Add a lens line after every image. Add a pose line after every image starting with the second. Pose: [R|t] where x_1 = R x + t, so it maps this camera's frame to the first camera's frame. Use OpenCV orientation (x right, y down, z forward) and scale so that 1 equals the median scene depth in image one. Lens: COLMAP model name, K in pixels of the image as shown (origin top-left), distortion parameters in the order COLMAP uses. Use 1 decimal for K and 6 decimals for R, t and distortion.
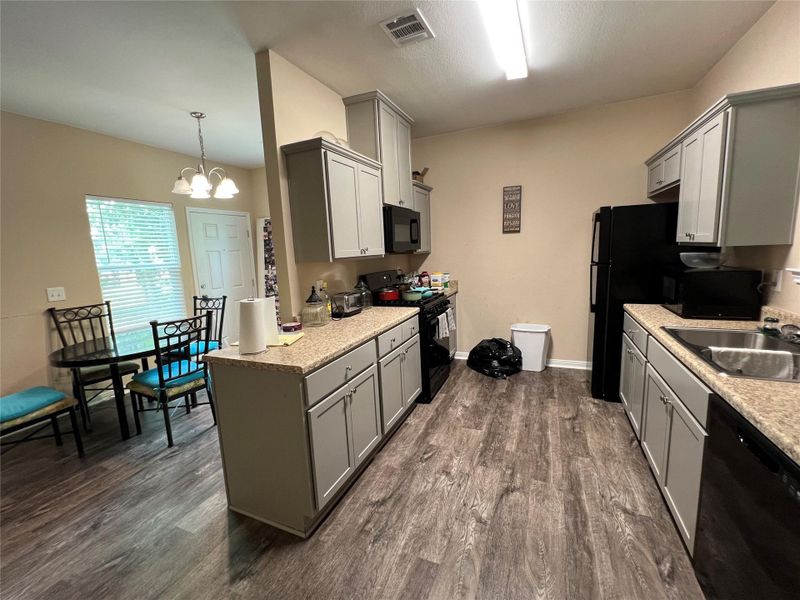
lens RADIAL K [[344.3, 0, 399.1], [0, 344.3, 297.6], [0, 0, 1]] dist [-0.010923, 0.003999]
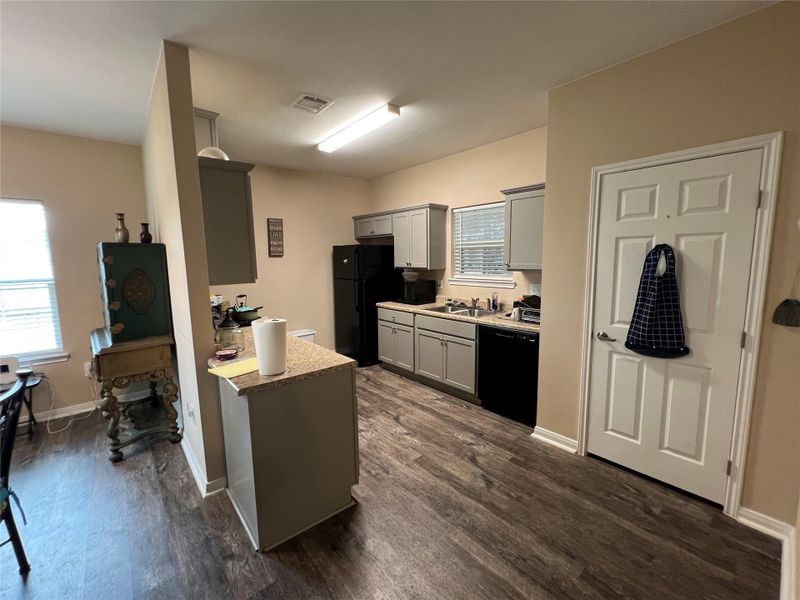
lens RADIAL K [[344.3, 0, 399.1], [0, 344.3, 297.6], [0, 0, 1]] dist [-0.010923, 0.003999]
pose [[0.445303, -0.069366, 0.892689, -1.001000], [0.124445, 0.992113, 0.015015, -0.024932], [-0.886690, 0.104405, 0.450423, 0.182166]]
